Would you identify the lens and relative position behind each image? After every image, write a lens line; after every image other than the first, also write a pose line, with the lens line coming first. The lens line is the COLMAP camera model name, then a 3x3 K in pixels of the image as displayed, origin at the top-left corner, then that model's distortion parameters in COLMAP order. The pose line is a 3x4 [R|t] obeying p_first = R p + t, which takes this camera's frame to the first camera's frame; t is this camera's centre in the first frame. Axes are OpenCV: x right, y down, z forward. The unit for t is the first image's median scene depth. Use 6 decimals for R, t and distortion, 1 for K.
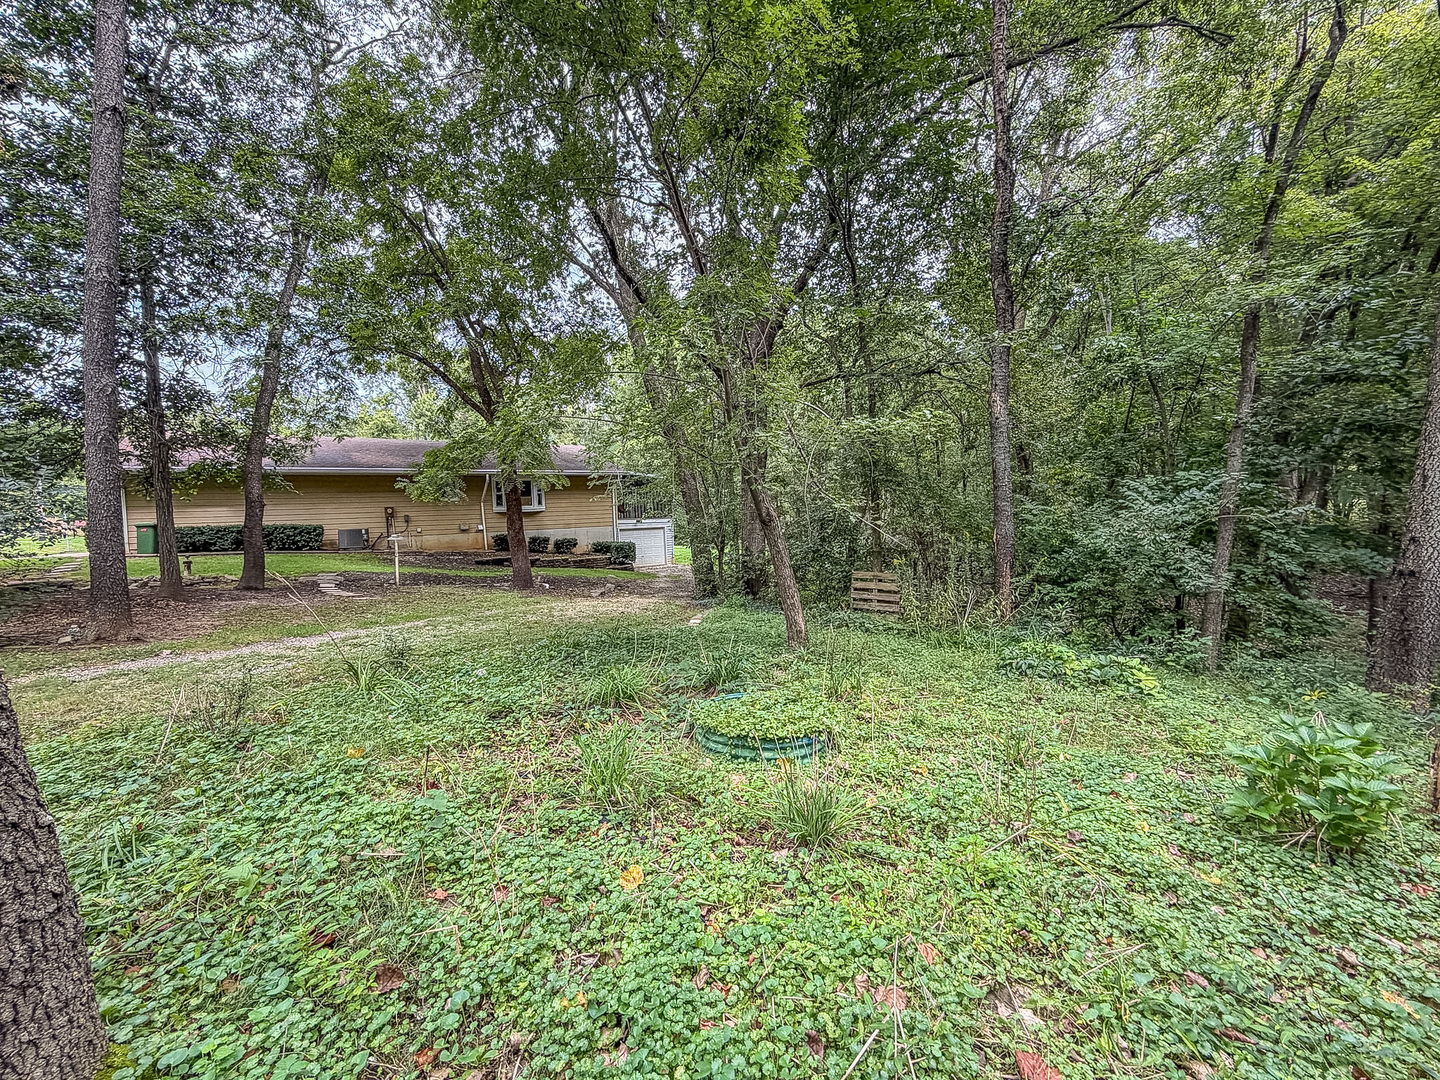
lens RADIAL K [[571.7, 0, 720.0], [0, 571.7, 540.0], [0, 0, 1]] dist [-0.000634, -0.000031]
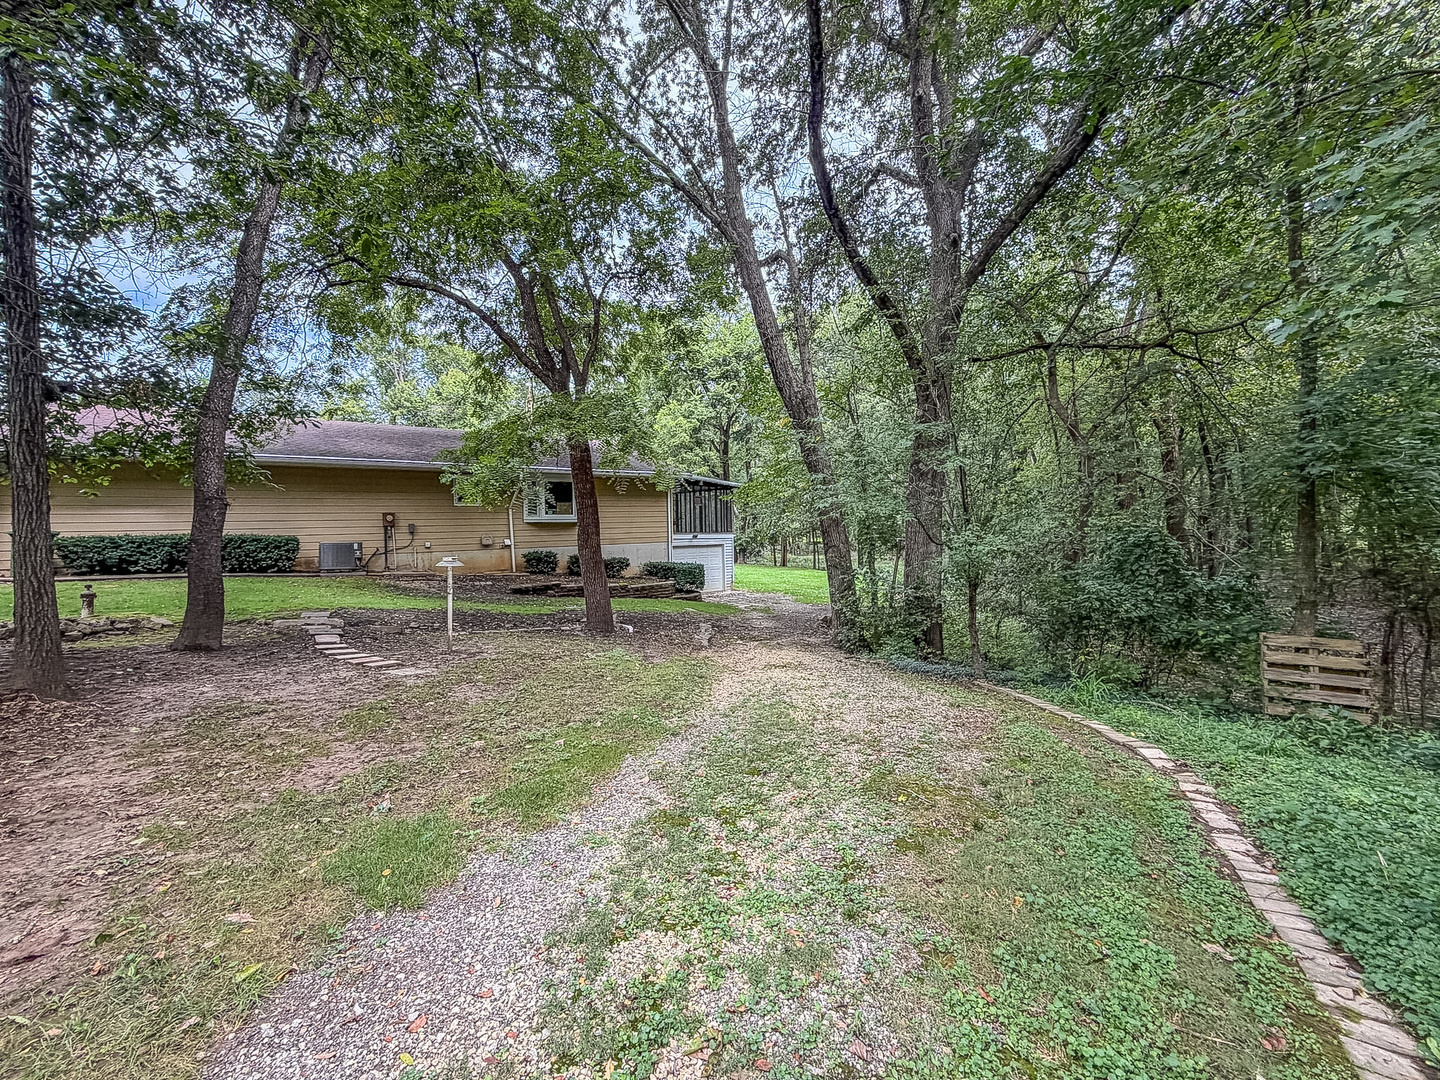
lens RADIAL K [[592.7, 0, 721.0], [0, 592.7, 536.2], [0, 0, 1]] dist [0.001302, 0.000002]
pose [[0.998390, 0.016106, 0.054385, -0.235032], [-0.014435, 0.999416, -0.030979, -0.012612], [-0.054852, 0.030144, 0.998039, 0.264133]]
